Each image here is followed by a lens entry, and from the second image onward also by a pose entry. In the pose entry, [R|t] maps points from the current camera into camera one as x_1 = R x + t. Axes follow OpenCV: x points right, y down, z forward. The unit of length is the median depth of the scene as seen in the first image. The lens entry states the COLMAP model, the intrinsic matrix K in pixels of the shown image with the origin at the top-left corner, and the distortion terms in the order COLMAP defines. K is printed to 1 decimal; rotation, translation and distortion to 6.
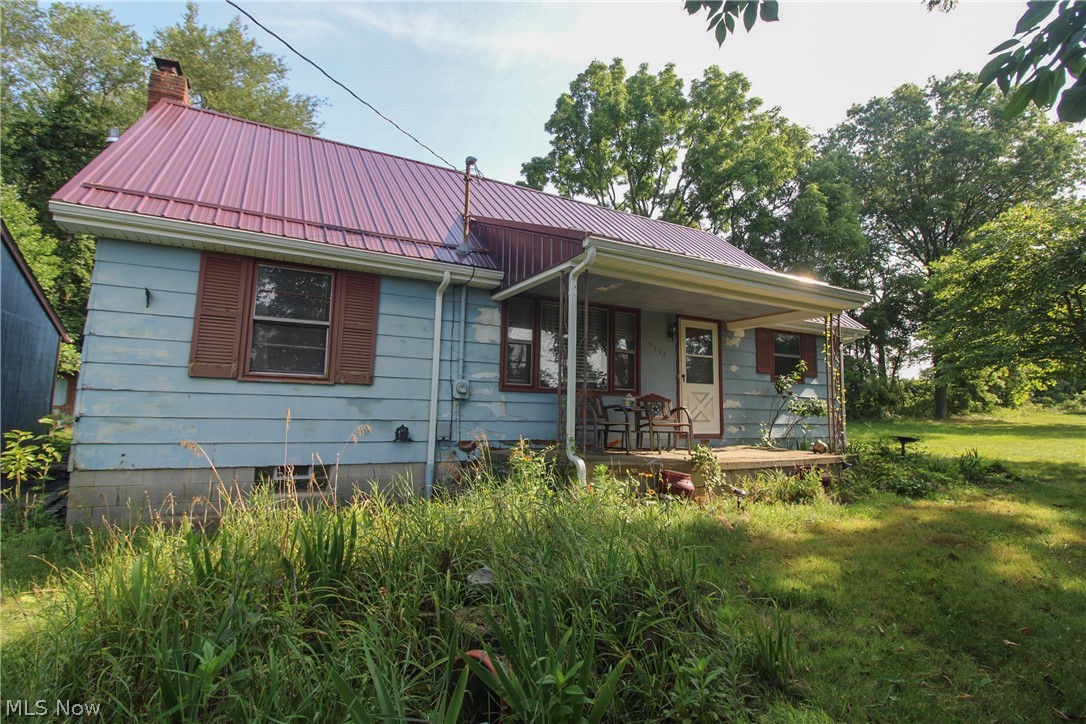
lens RADIAL K [[521.0, 0, 542.2], [0, 521.0, 358.3], [0, 0, 1]] dist [-0.003634, -0.006520]
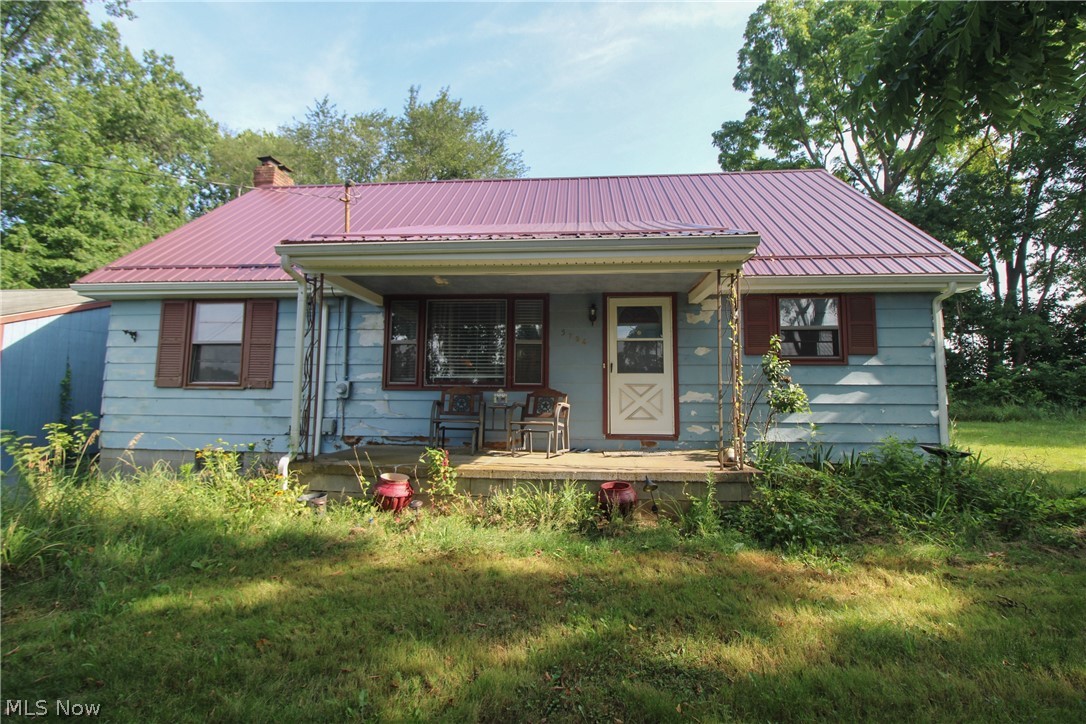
lens RADIAL K [[521.0, 0, 553.2], [0, 521.0, 354.2], [0, 0, 1]] dist [-0.003634, -0.006520]
pose [[0.837542, -0.061610, -0.542888, 0.606326], [0.064237, 0.997834, -0.014138, 0.020510], [0.542583, -0.023033, 0.839686, 0.223688]]
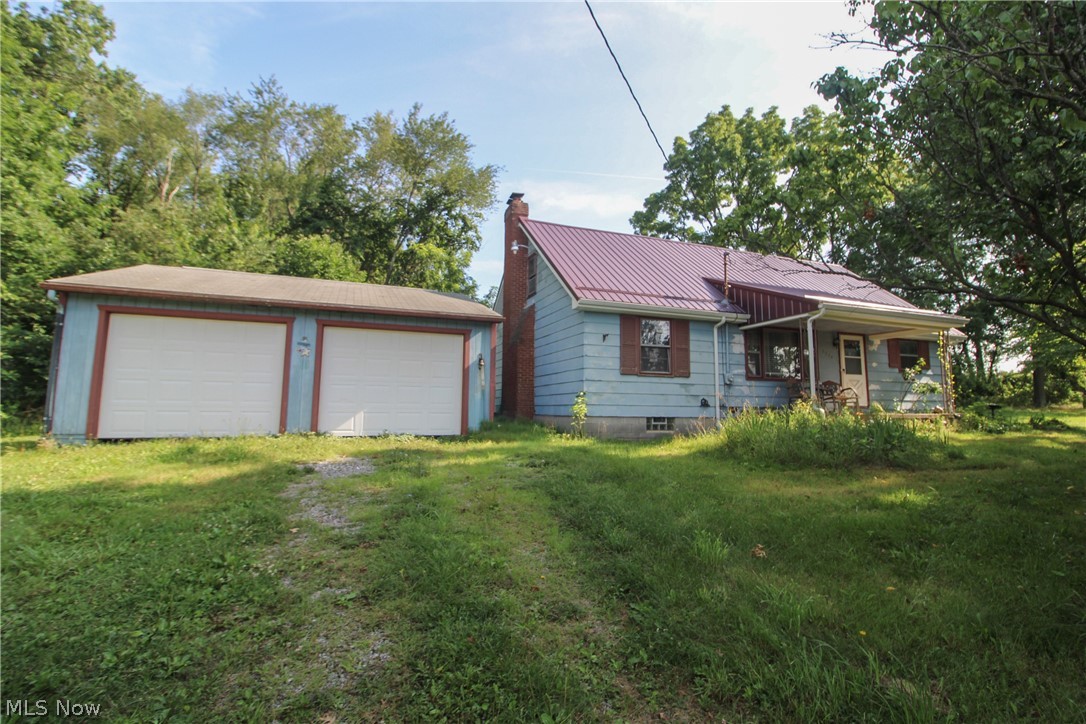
lens RADIAL K [[521.0, 0, 535.3], [0, 521.0, 357.2], [0, 0, 1]] dist [-0.003634, -0.006520]
pose [[0.991188, -0.024584, -0.130162, -0.432883], [0.023680, 0.999684, -0.008486, -0.013616], [0.130329, 0.005329, 0.991456, -0.670906]]
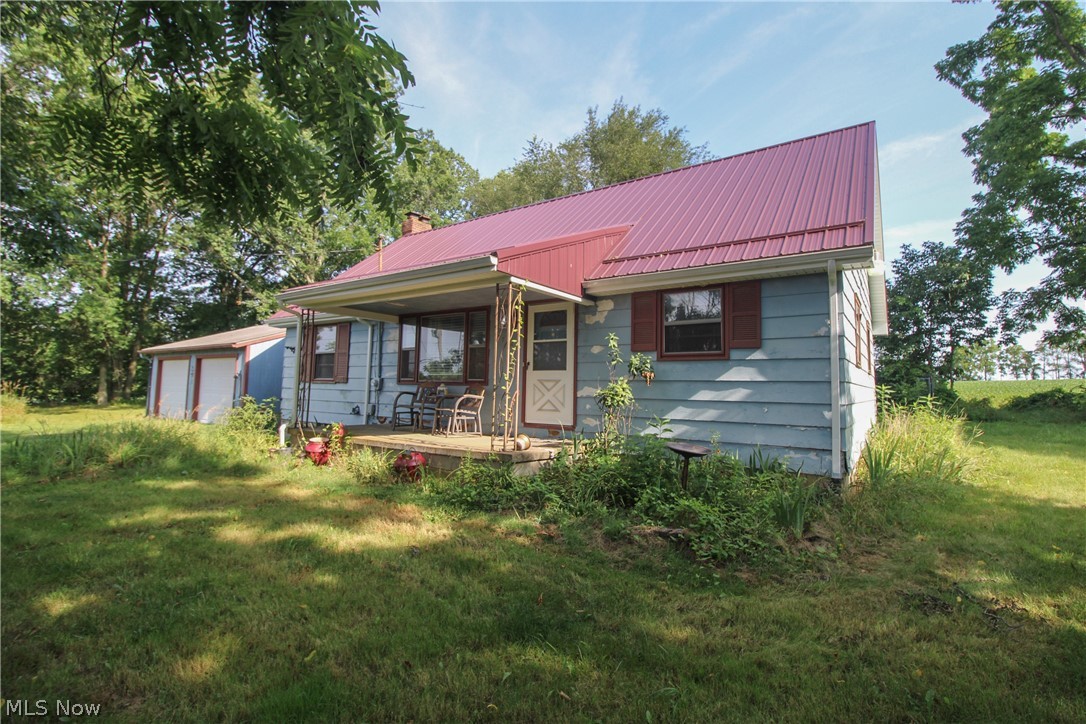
lens RADIAL K [[521.0, 0, 543.7], [0, 521.0, 351.2], [0, 0, 1]] dist [-0.003634, -0.006520]
pose [[0.431972, -0.079778, -0.898352, 1.083973], [0.076385, 0.995737, -0.051697, 0.059220], [0.898647, -0.046289, 0.436224, 0.559003]]
